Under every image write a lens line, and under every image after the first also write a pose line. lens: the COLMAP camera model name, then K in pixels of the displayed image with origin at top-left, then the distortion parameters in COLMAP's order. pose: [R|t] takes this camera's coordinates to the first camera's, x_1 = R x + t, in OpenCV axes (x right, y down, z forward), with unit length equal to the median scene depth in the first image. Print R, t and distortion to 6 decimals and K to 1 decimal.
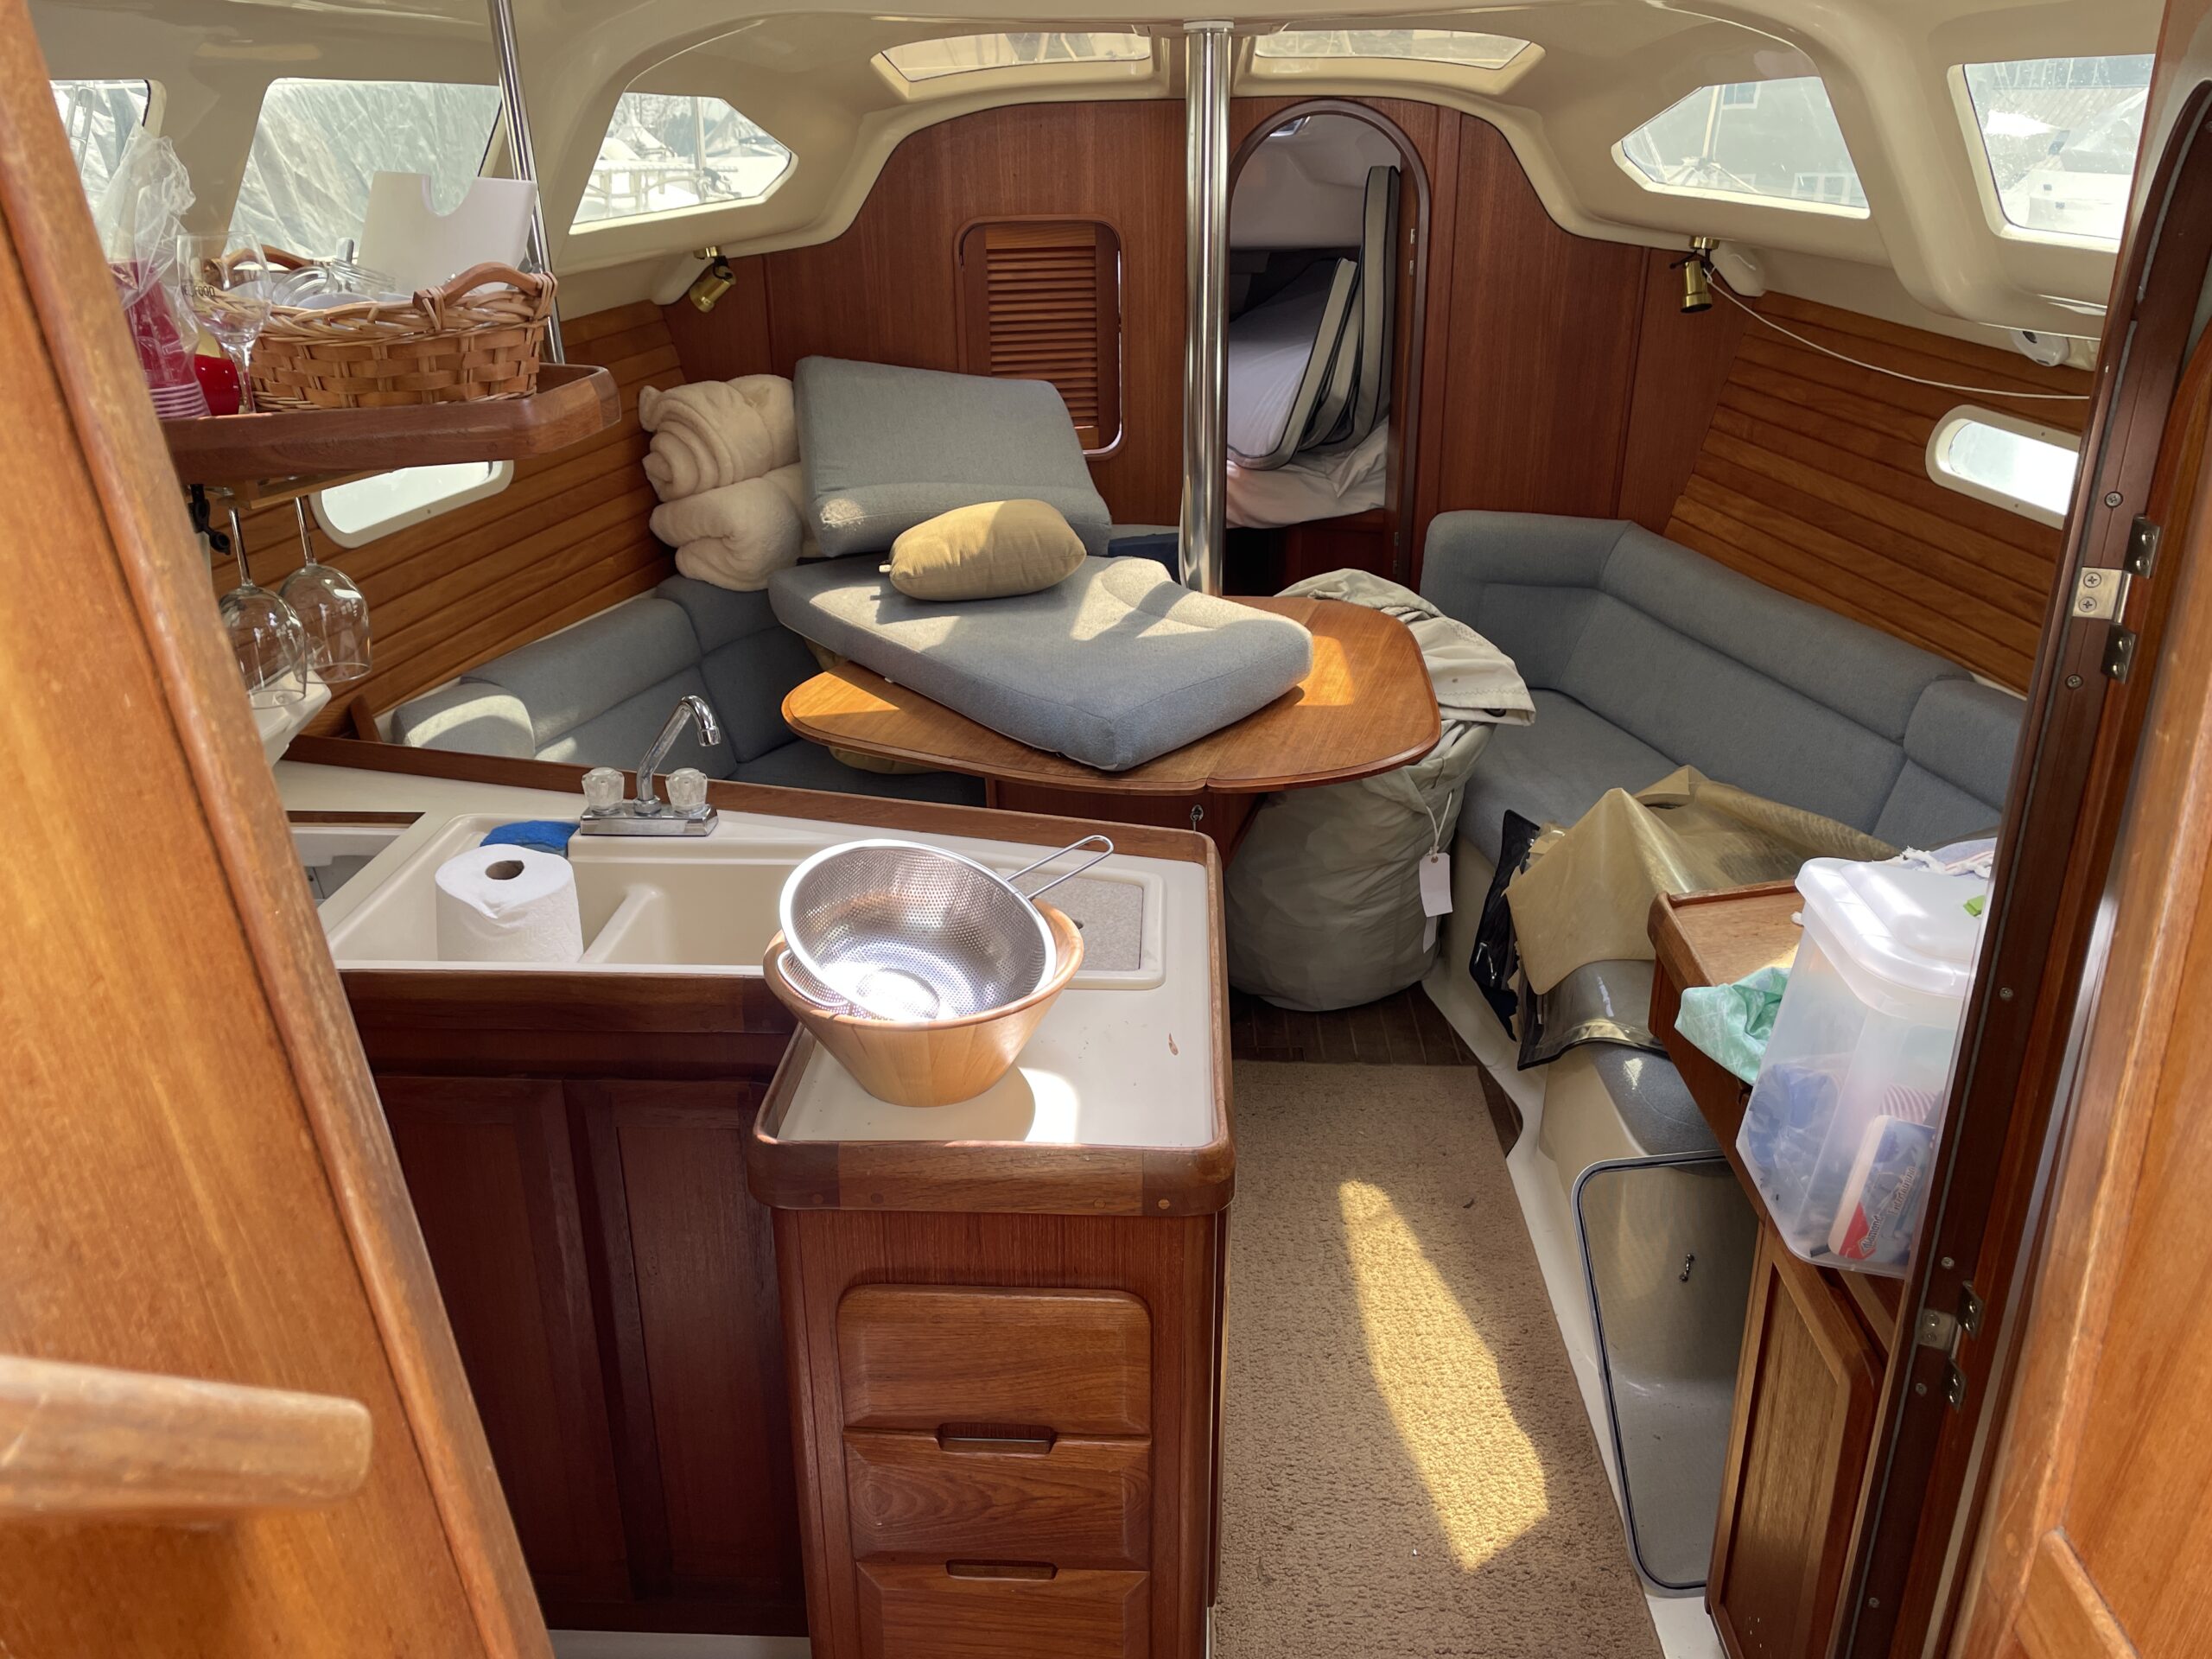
lens RADIAL K [[1671.9, 0, 1106.0], [0, 1671.9, 829.5], [0, 0, 1]] dist [0.002144, 0.000507]
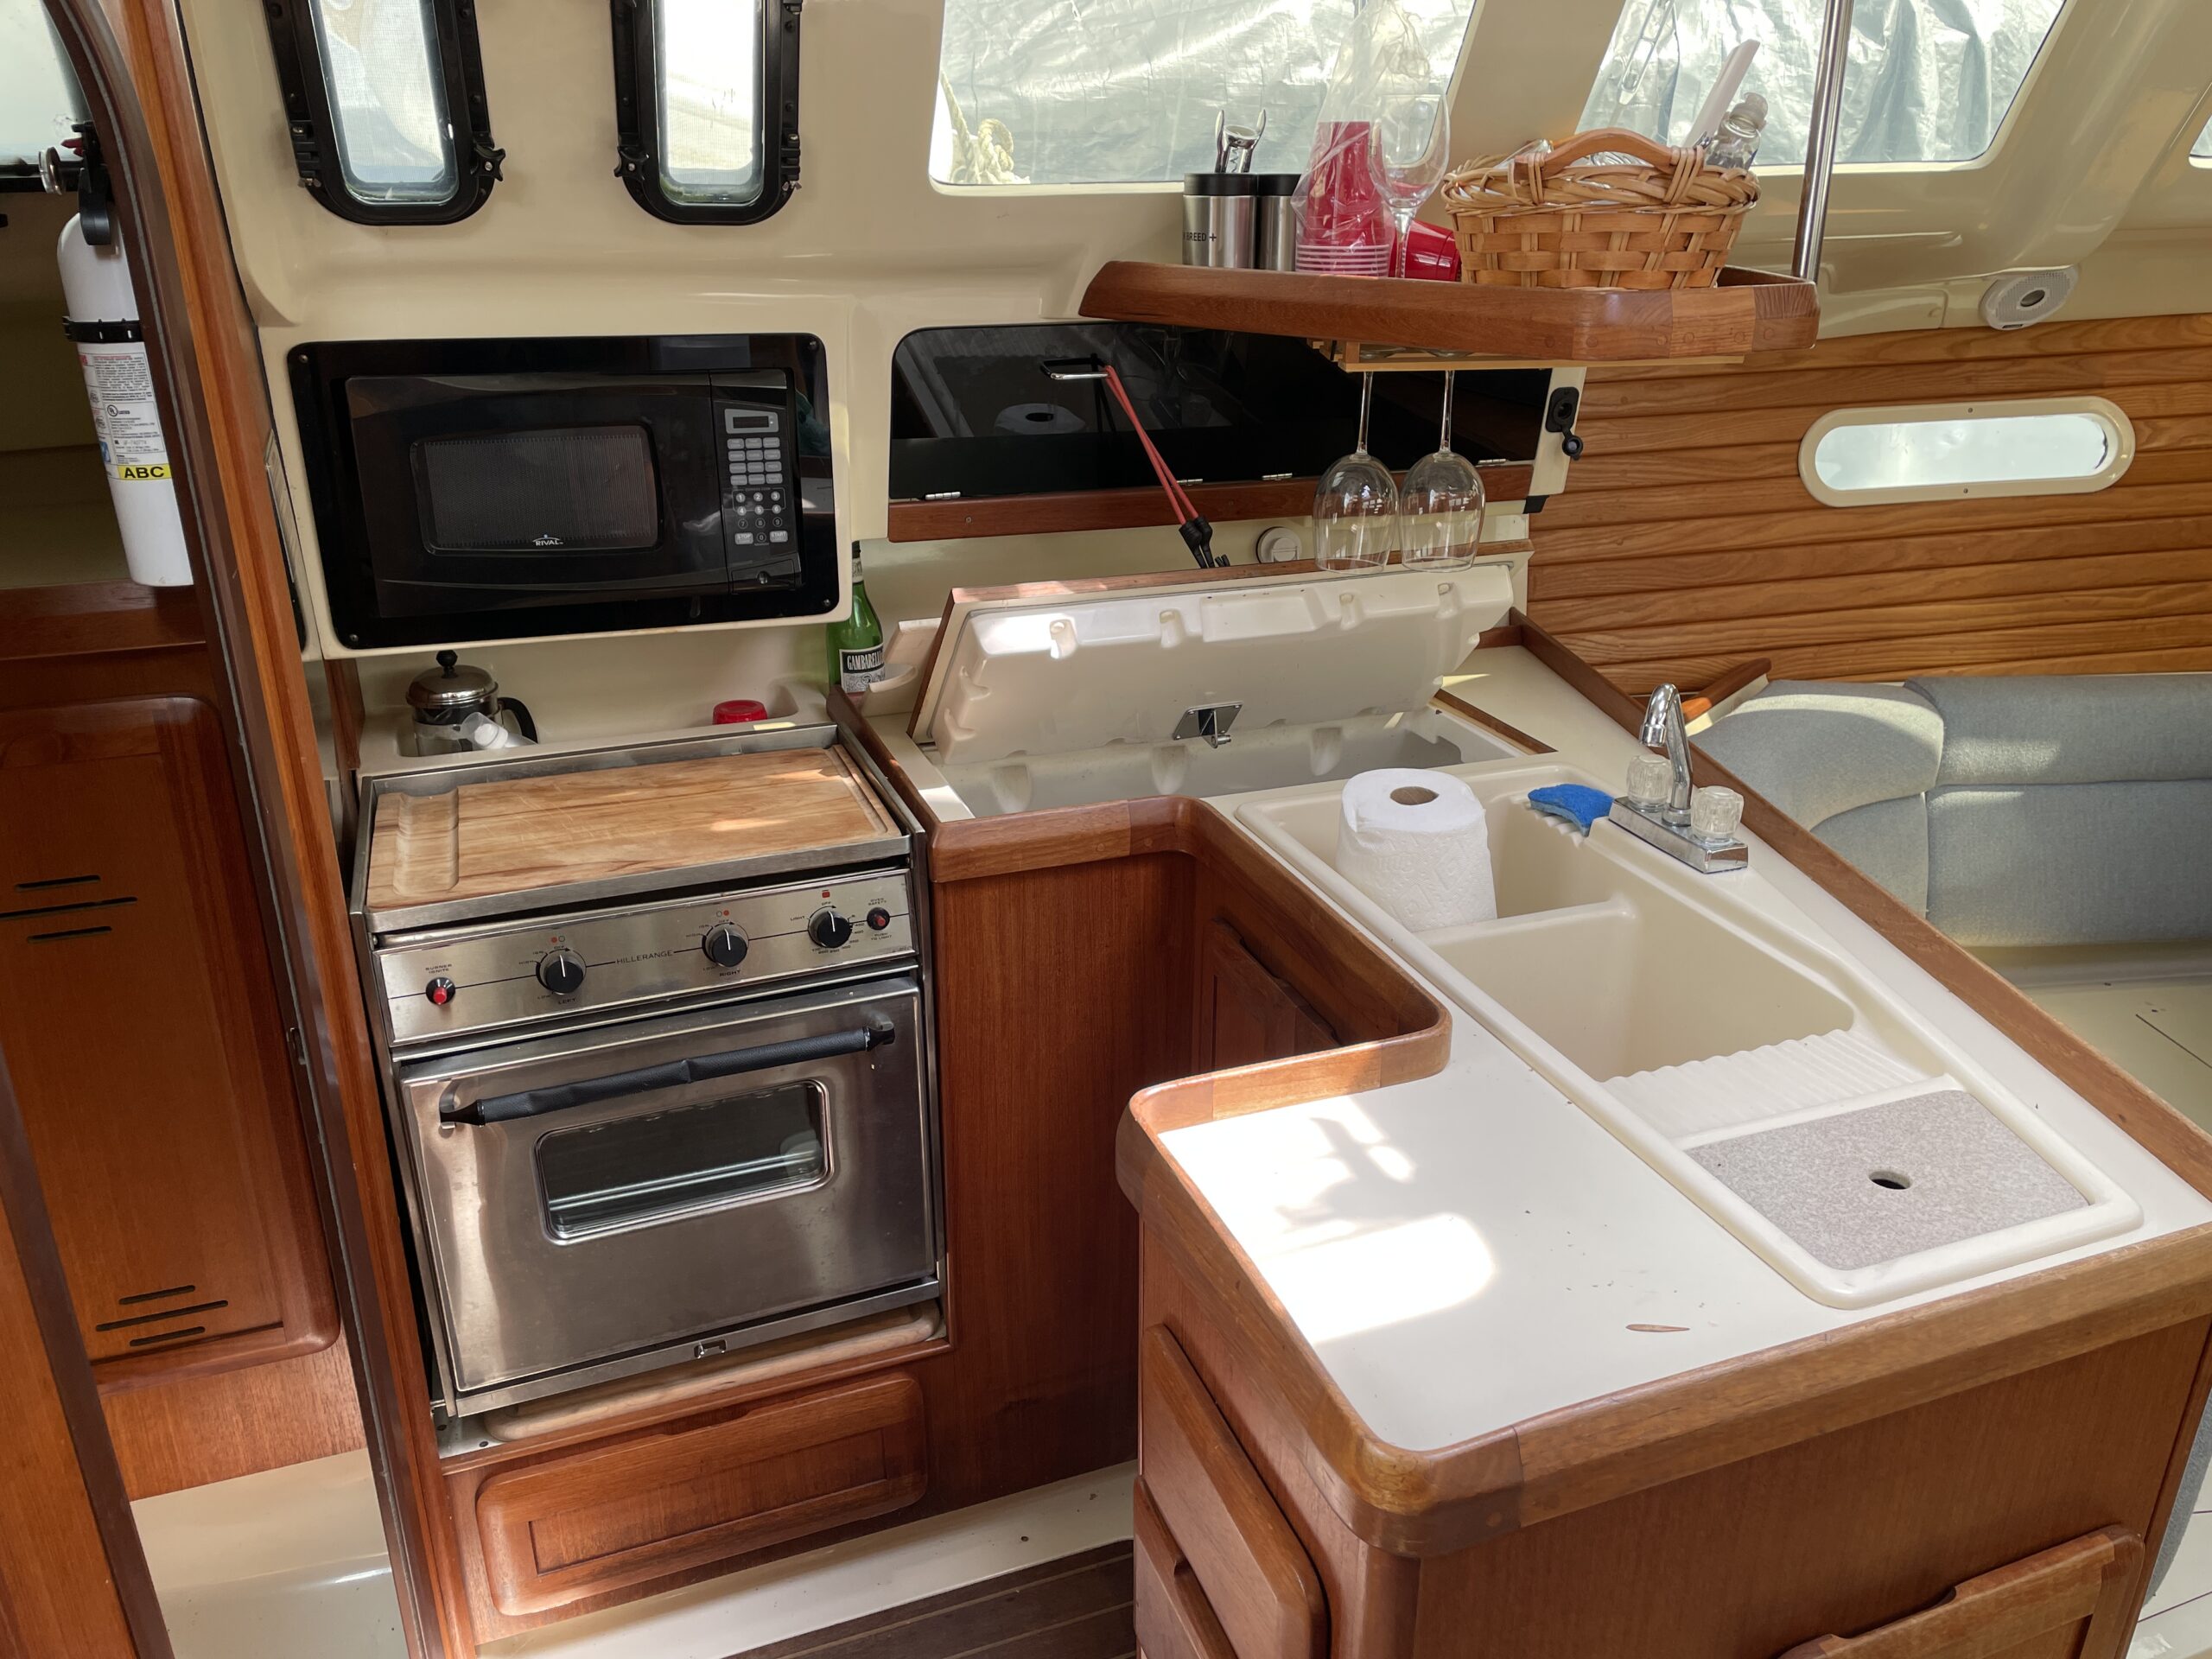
lens RADIAL K [[1653.7, 0, 1106.0], [0, 1653.7, 829.5], [0, 0, 1]] dist [-0.000159, -0.000439]
pose [[0.385356, 0.351460, -0.853215, 0.370704], [-0.355472, 0.909807, 0.214222, -0.096391], [0.851551, 0.220743, 0.475534, 0.437133]]
